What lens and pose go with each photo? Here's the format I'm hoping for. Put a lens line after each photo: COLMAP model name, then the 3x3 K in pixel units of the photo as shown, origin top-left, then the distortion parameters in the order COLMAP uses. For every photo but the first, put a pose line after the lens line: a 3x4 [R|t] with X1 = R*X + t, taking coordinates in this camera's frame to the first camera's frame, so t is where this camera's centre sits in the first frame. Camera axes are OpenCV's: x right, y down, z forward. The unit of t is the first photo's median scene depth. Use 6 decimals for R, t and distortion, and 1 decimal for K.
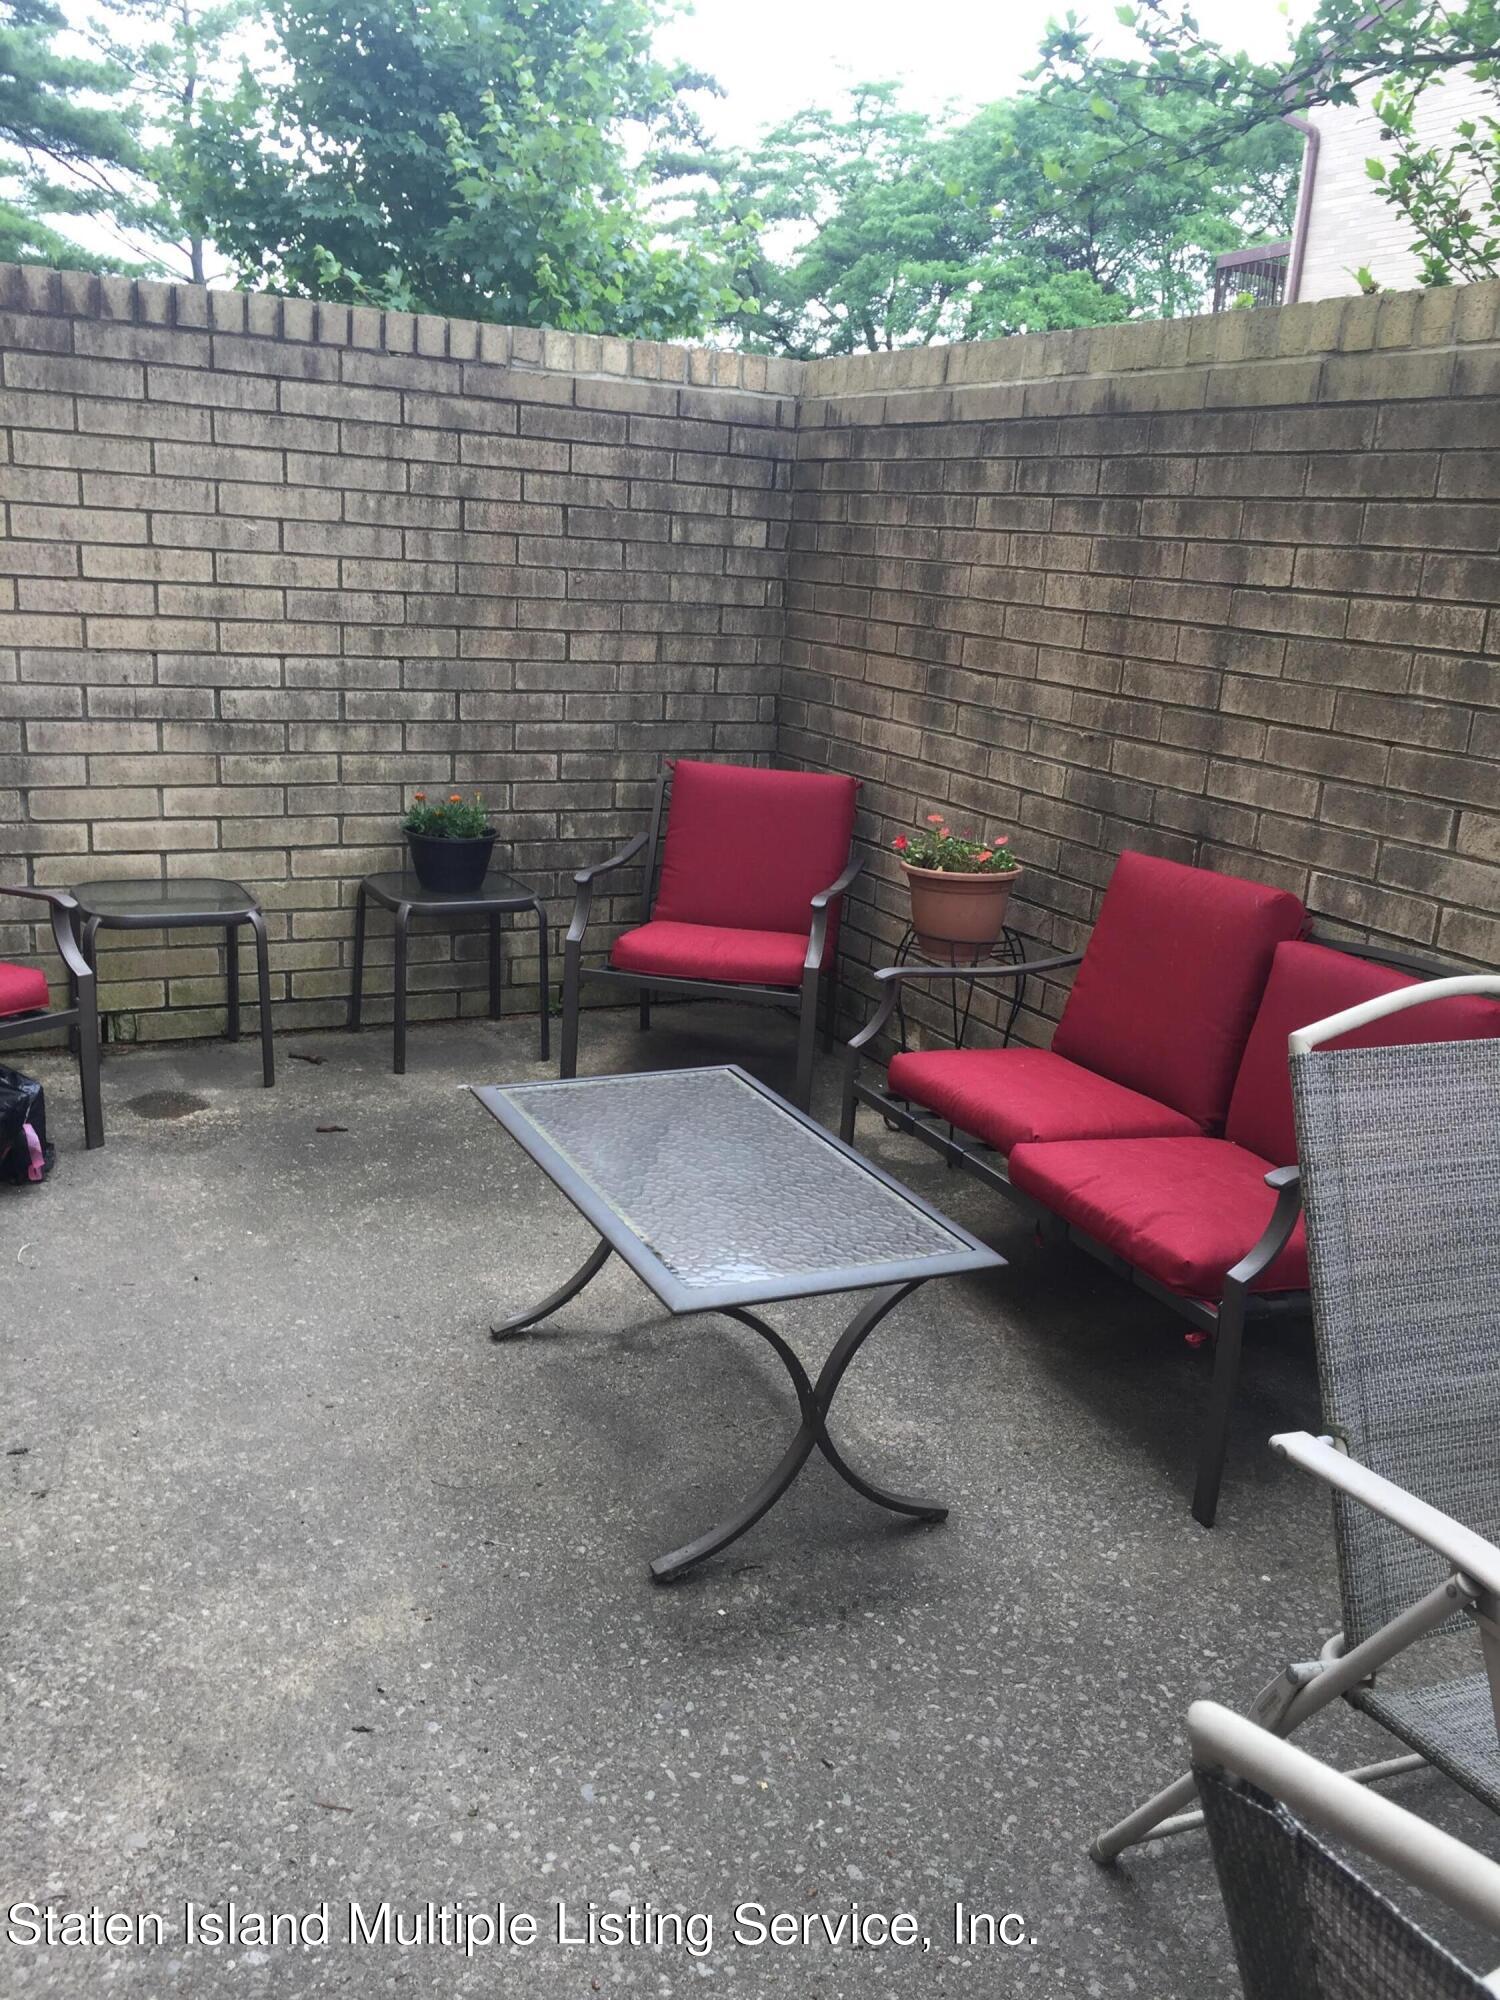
lens RADIAL K [[1692.8, 0, 771.1], [0, 1692.8, 1000.6], [0, 0, 1]] dist [0.094641, -0.120149]
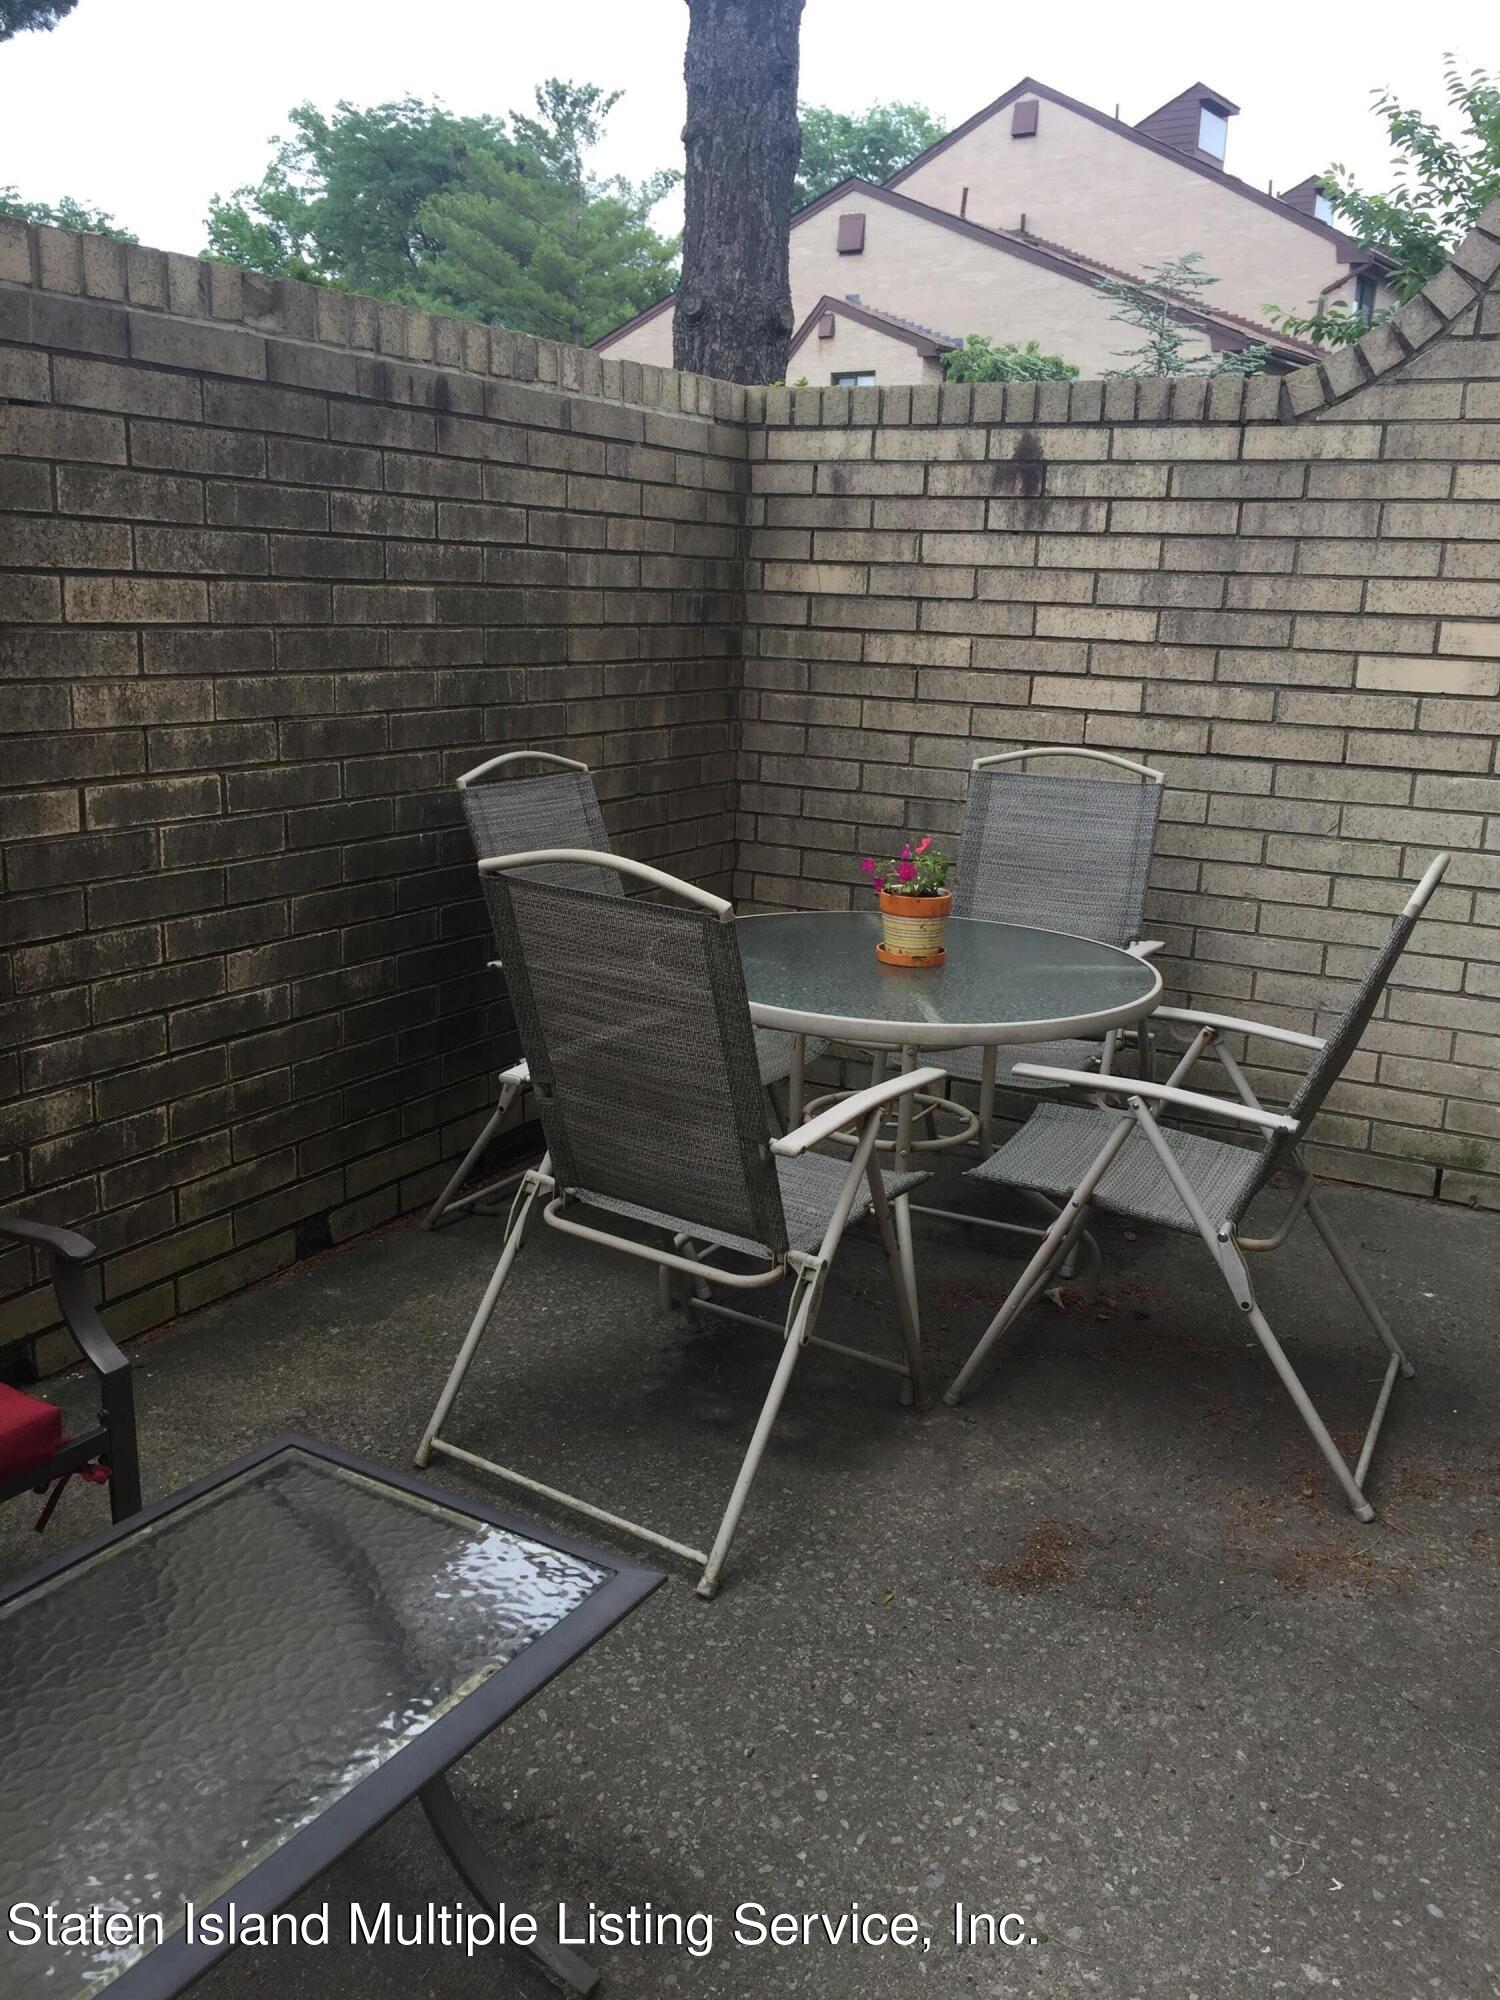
lens RADIAL K [[1692.8, 0, 771.1], [0, 1692.8, 1000.6], [0, 0, 1]] dist [0.094641, -0.120149]
pose [[-0.549768, -0.281379, 0.786499, -0.699697], [0.142781, 0.896045, 0.420376, -0.413976], [-0.823024, 0.343407, -0.452441, 1.391681]]
